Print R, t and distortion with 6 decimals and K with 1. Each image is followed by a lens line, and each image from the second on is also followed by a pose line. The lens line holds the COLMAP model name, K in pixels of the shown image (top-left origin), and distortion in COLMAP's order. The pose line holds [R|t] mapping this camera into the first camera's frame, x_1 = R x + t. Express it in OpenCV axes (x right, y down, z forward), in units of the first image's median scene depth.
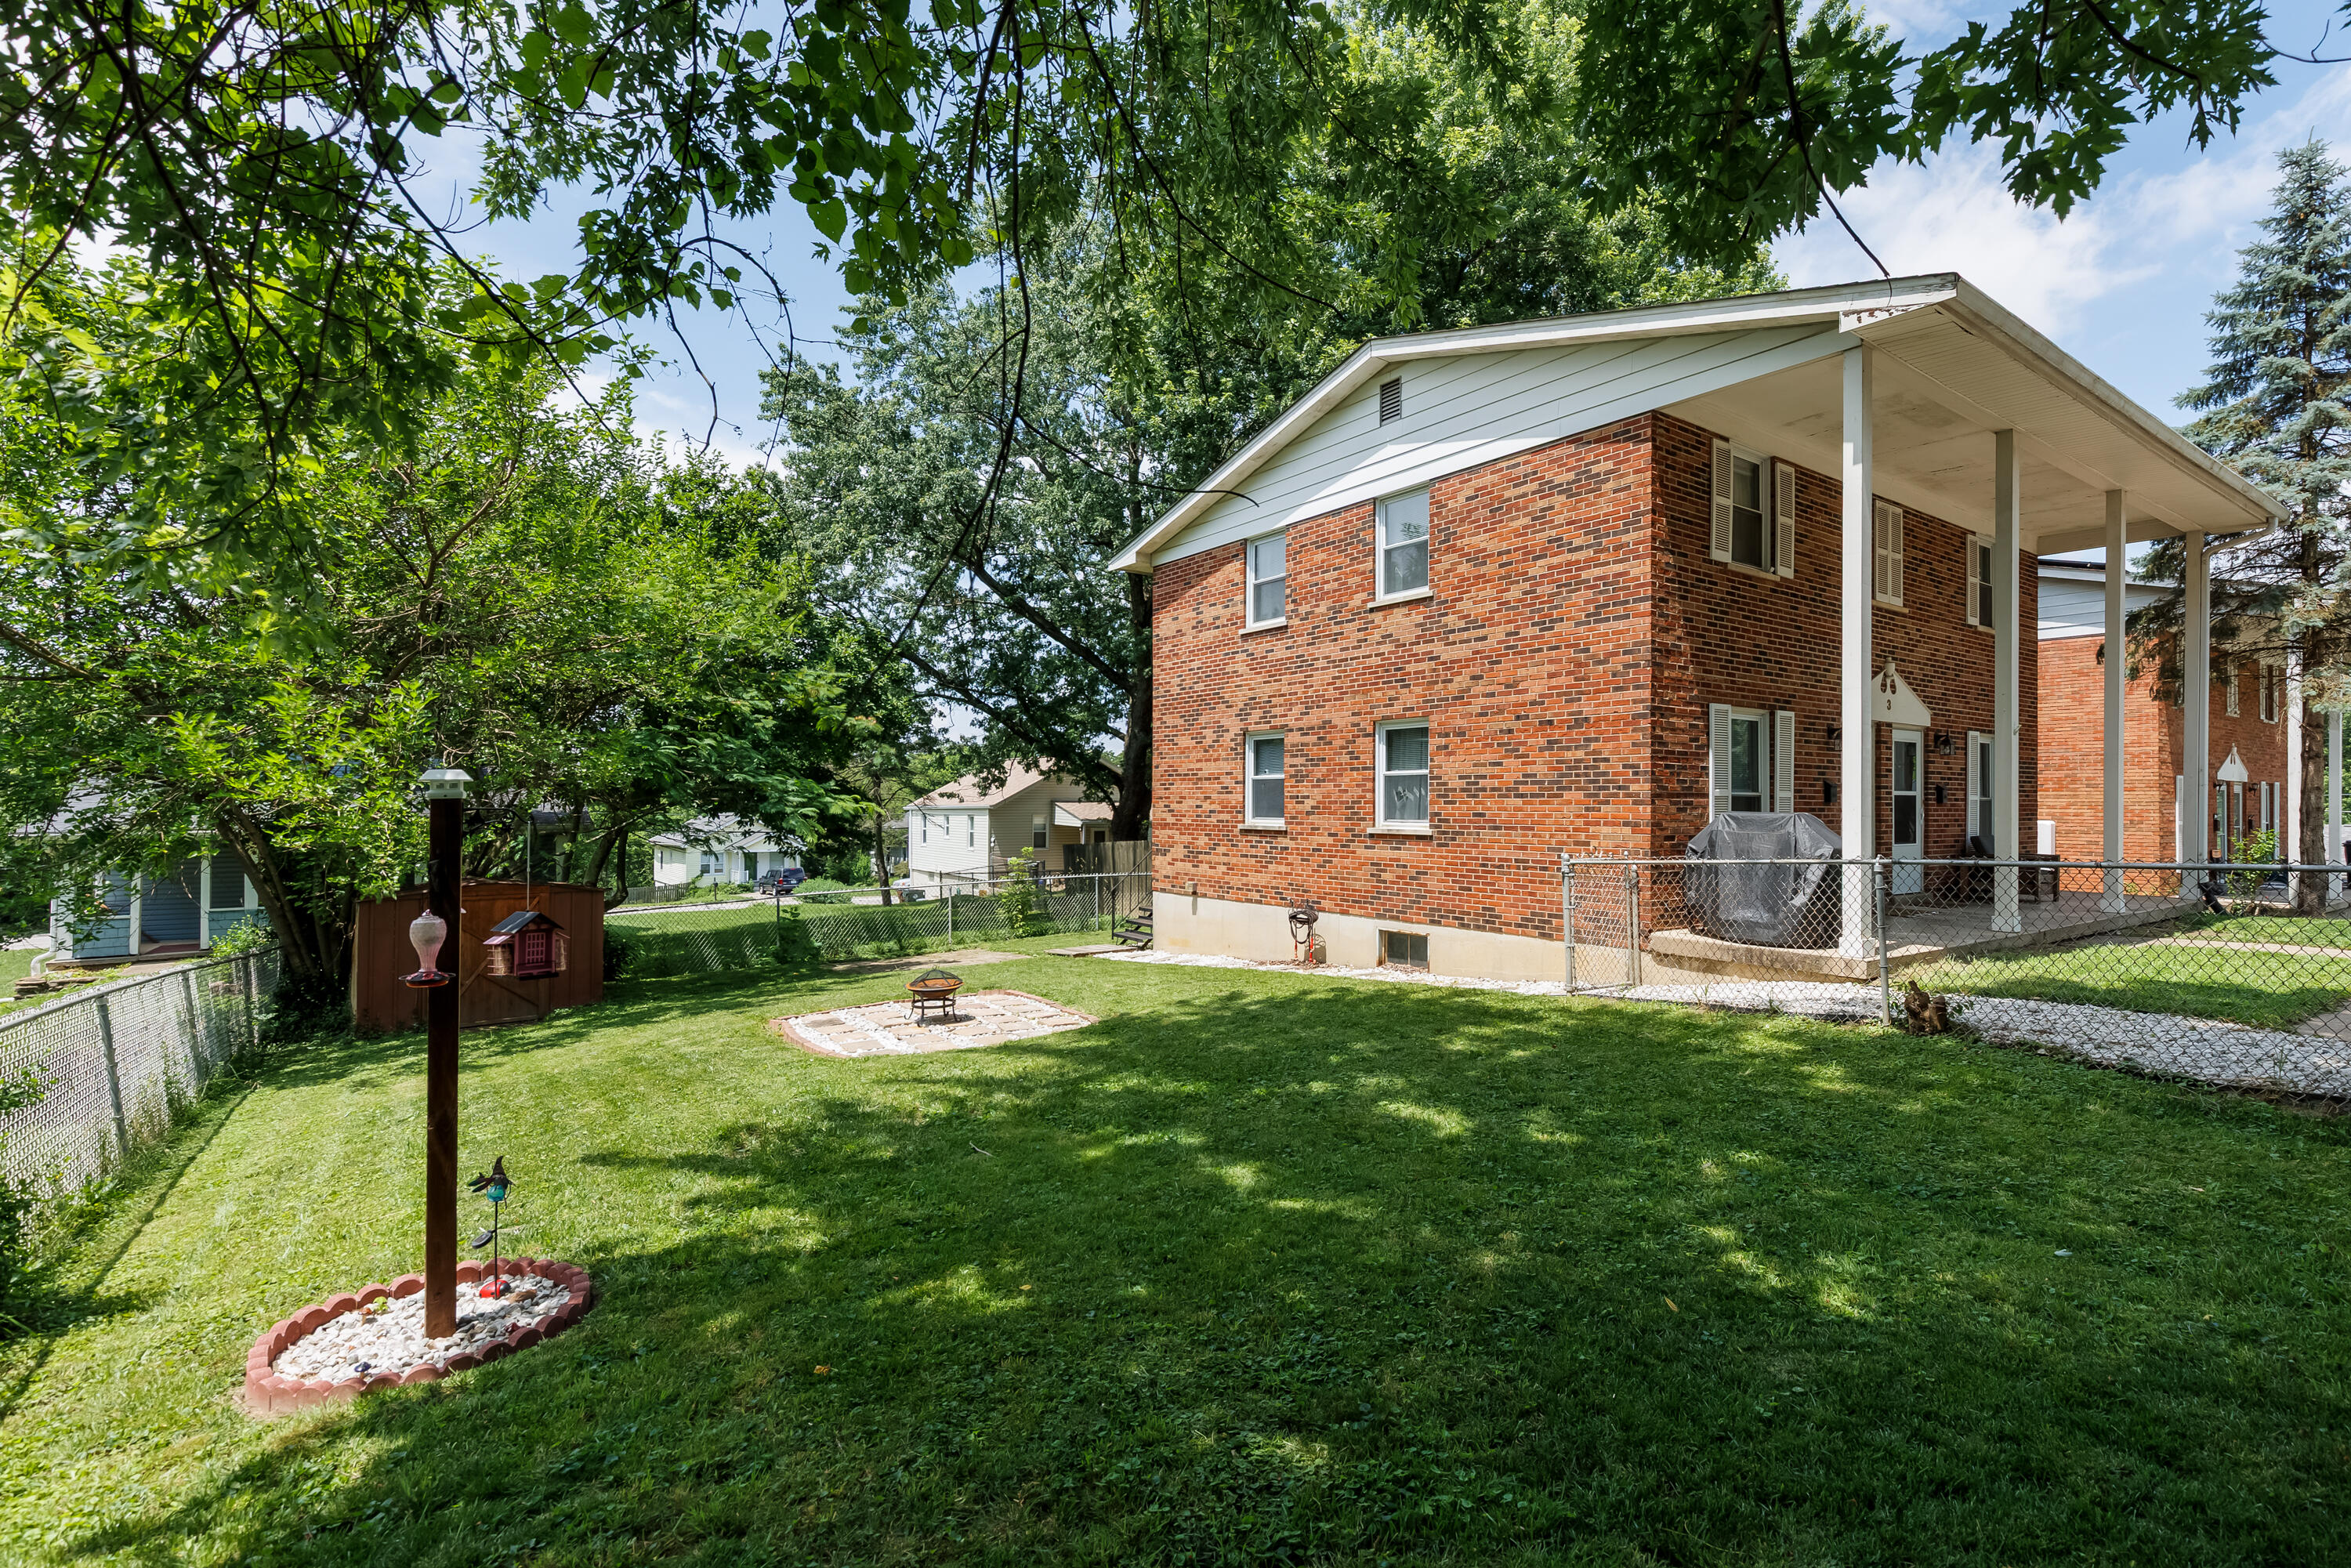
lens RADIAL K [[1071.7, 0, 1180.8], [0, 1071.7, 801.4], [0, 0, 1]] dist [0.003291, 0.000630]
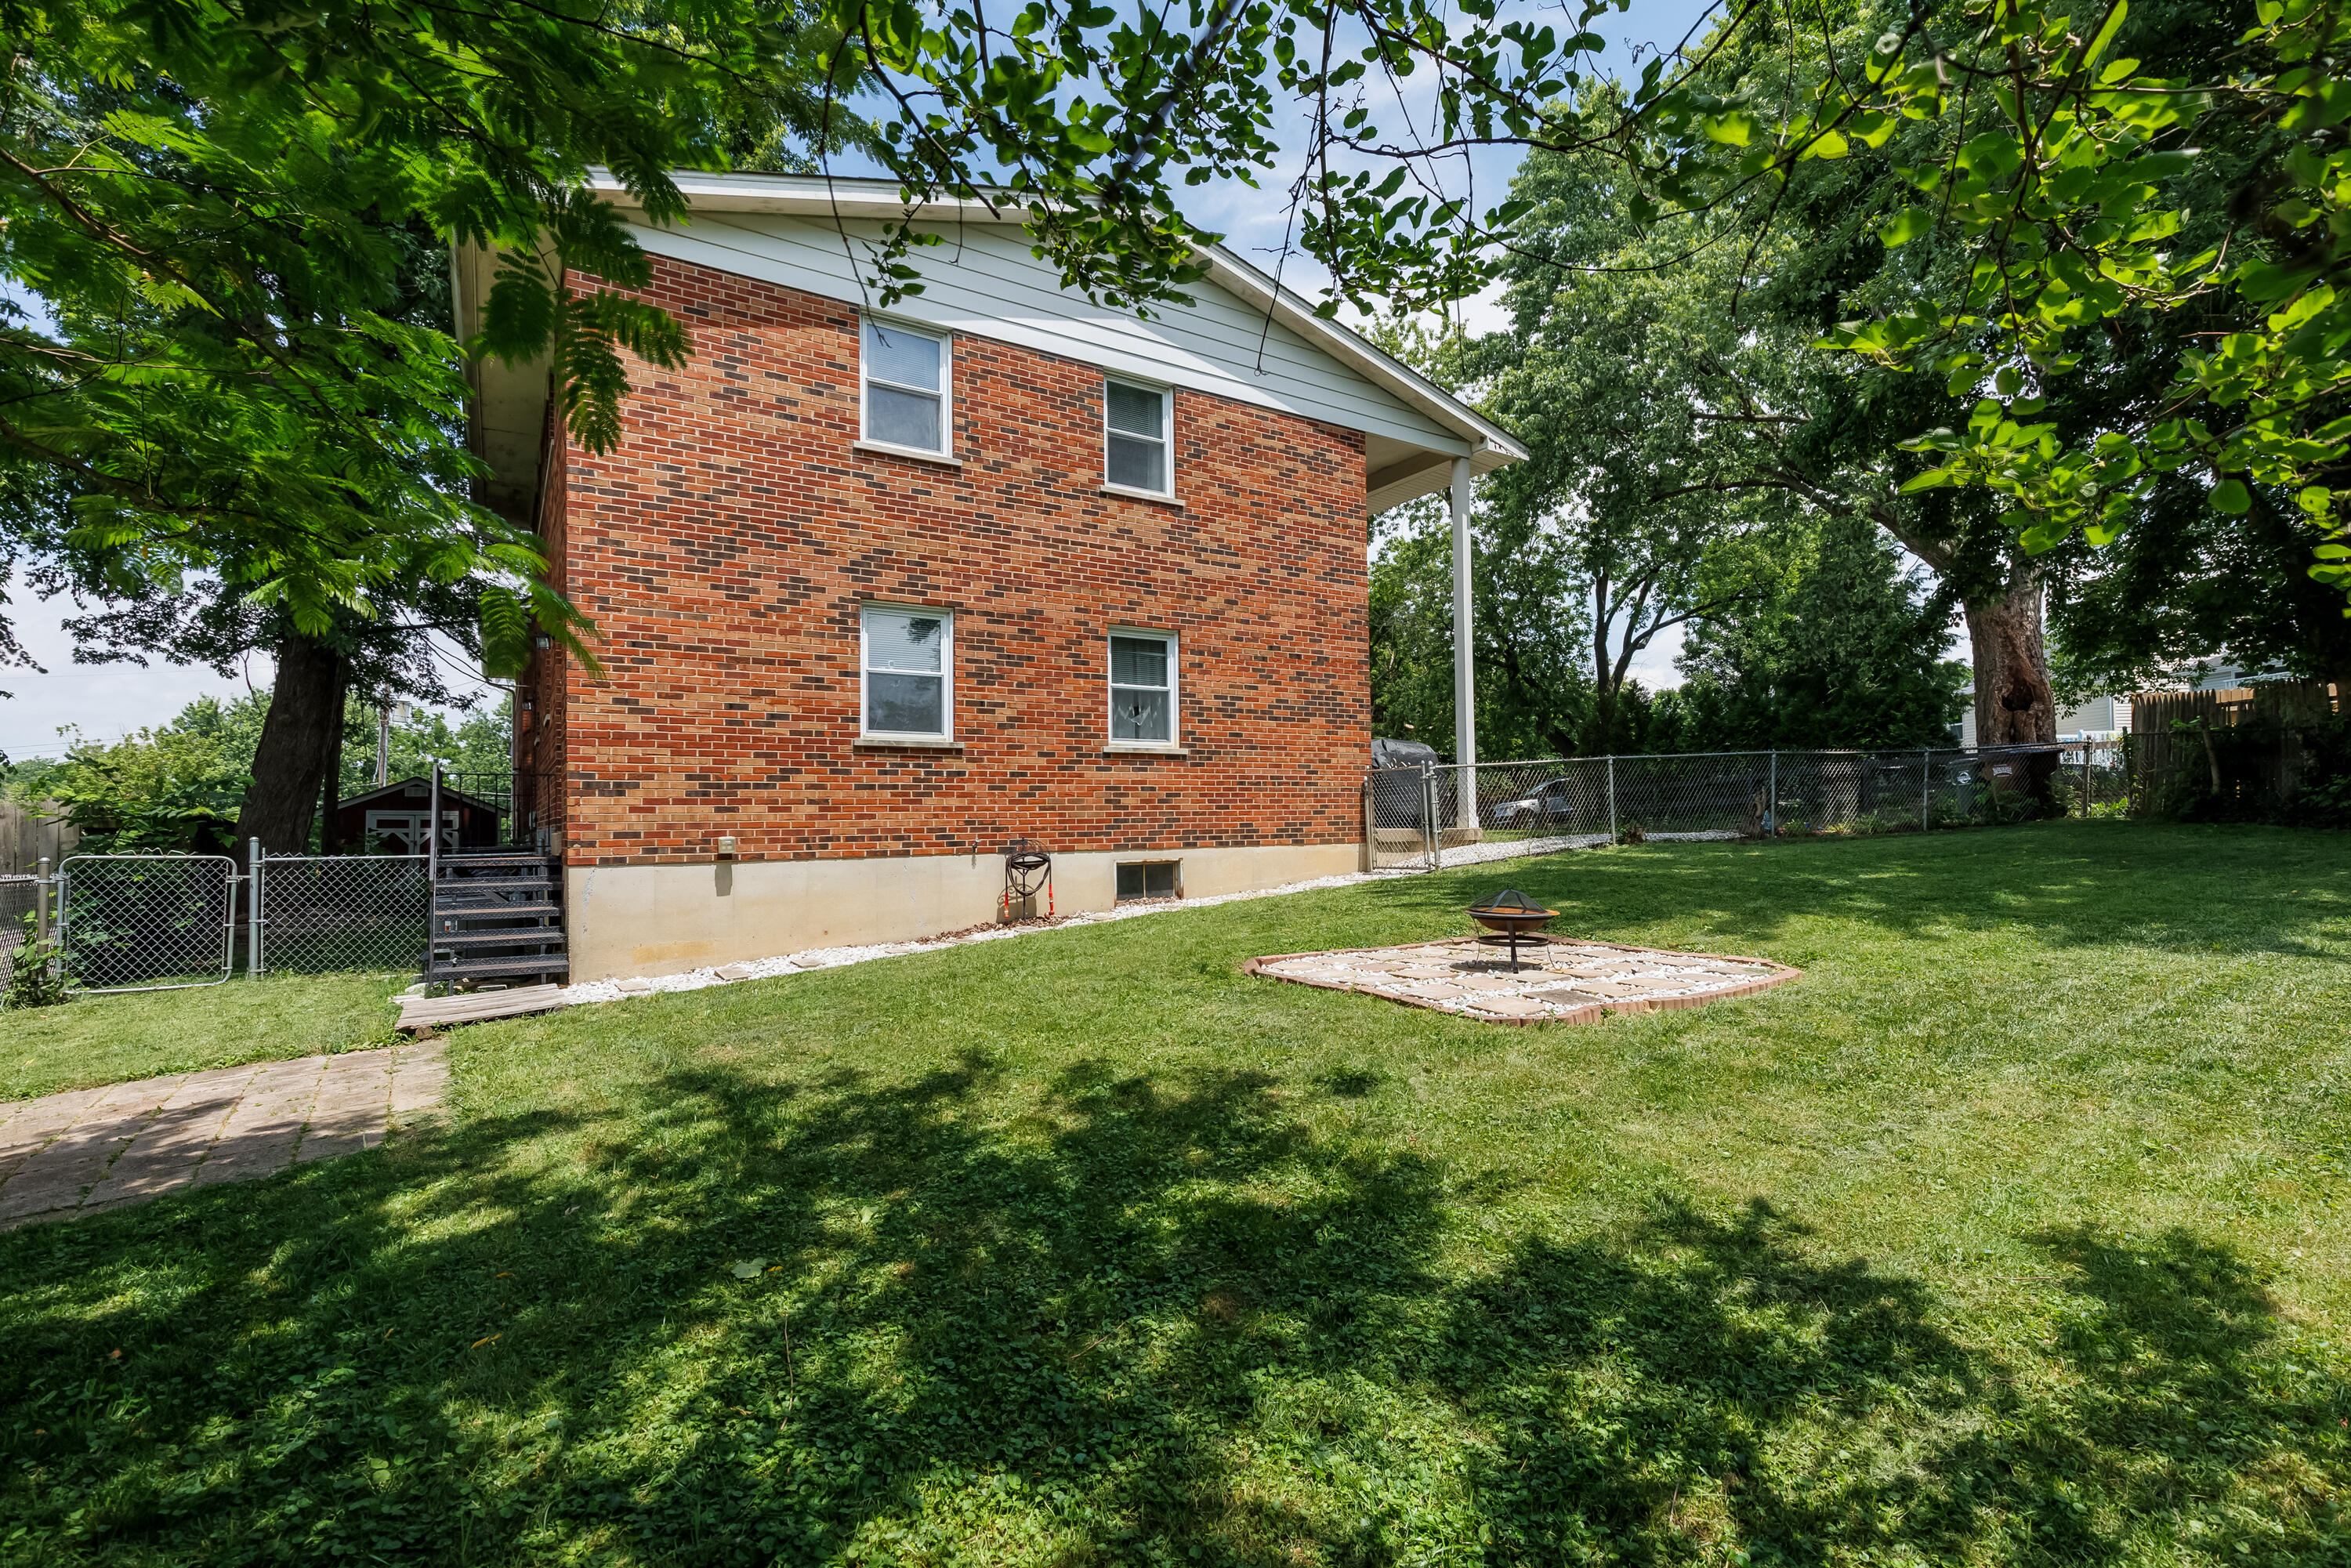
lens RADIAL K [[1071.7, 0, 1180.8], [0, 1071.7, 801.4], [0, 0, 1]] dist [0.003291, 0.000630]
pose [[0.046254, 0.014673, 0.998822, -0.708447], [0.008756, 0.999848, -0.015094, 0.086007], [-0.998891, 0.009444, 0.046119, 0.940158]]
